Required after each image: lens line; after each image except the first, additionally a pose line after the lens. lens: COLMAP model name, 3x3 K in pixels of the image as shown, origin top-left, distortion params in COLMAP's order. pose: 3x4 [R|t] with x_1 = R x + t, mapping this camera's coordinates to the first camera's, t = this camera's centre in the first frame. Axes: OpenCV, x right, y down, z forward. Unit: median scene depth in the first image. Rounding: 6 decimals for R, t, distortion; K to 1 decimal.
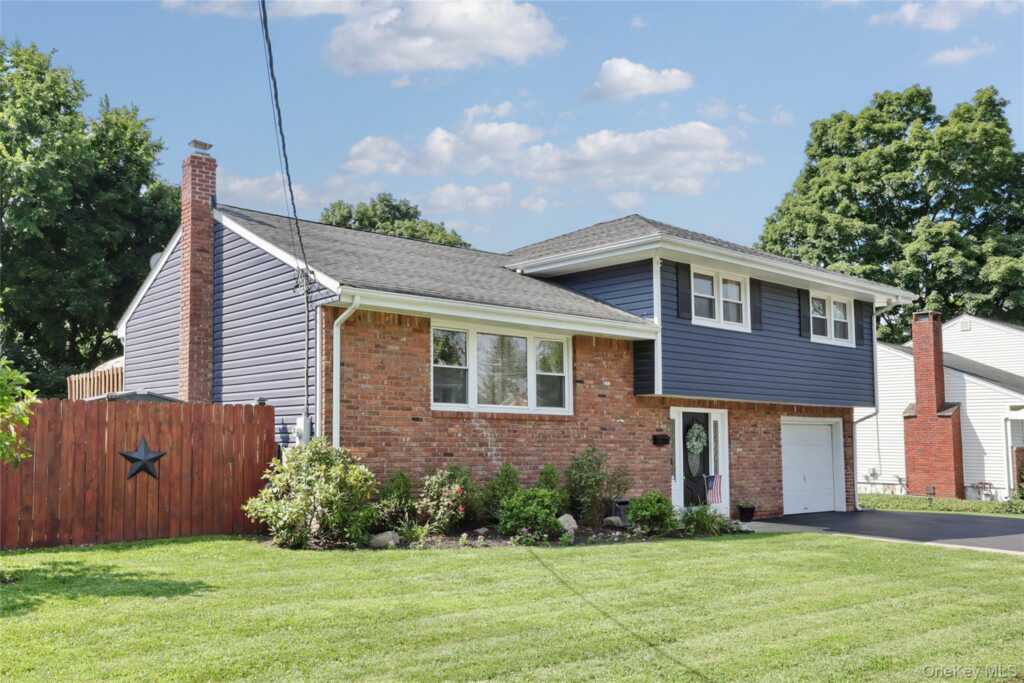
lens RADIAL K [[901.4, 0, 527.2], [0, 901.4, 314.7], [0, 0, 1]] dist [-0.000104, -0.004921]
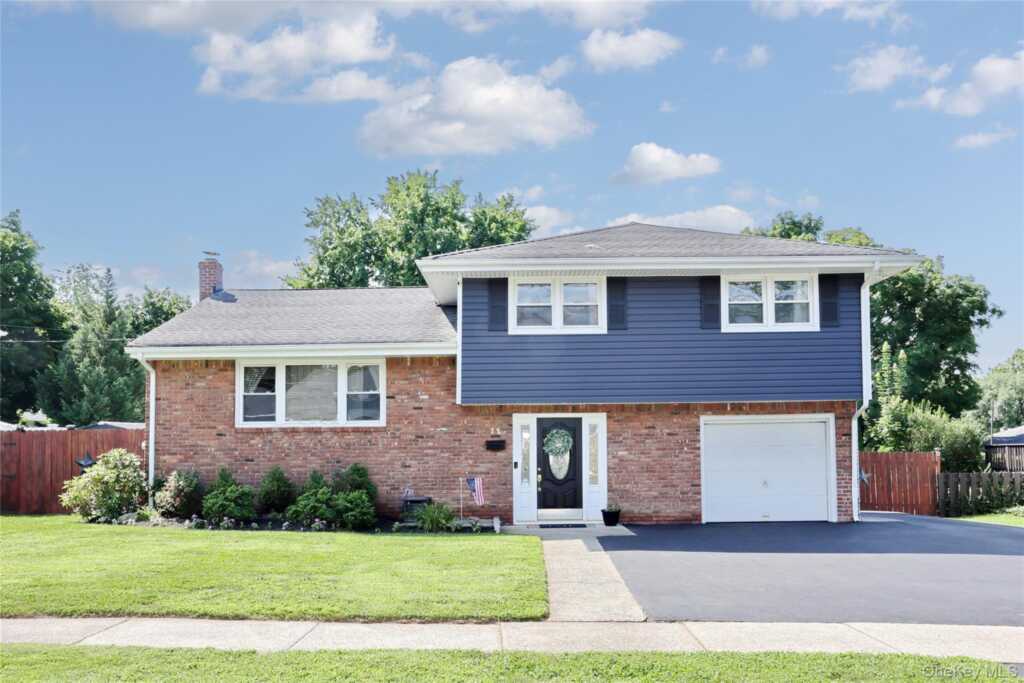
lens RADIAL K [[822.5, 0, 573.5], [0, 822.5, 366.3], [0, 0, 1]] dist [-0.037425, 0.010901]
pose [[0.751067, -0.081672, -0.655155, 0.887184], [0.108967, 0.994045, 0.001001, 0.056049], [0.651172, -0.072143, 0.755494, 0.336680]]
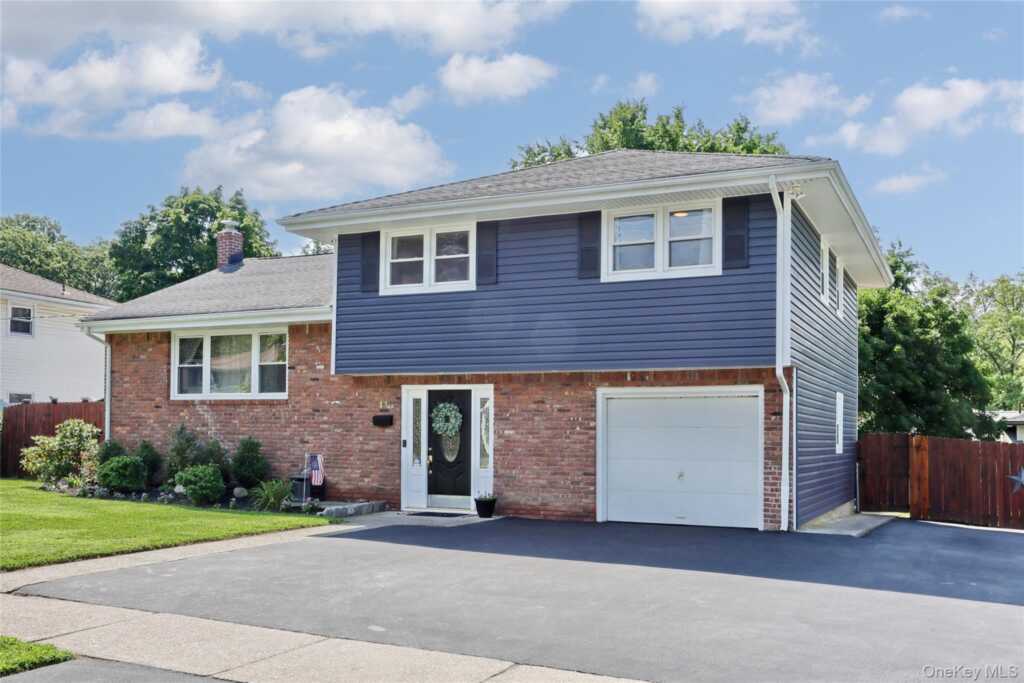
lens RADIAL K [[1131.8, 0, 530.7], [0, 1131.8, 383.9], [0, 0, 1]] dist [-0.014066, 0.000000]
pose [[0.342082, -0.039581, -0.938836, 1.358255], [0.128525, 0.991694, 0.005021, 0.117179], [0.930839, -0.122382, 0.344328, 0.756338]]
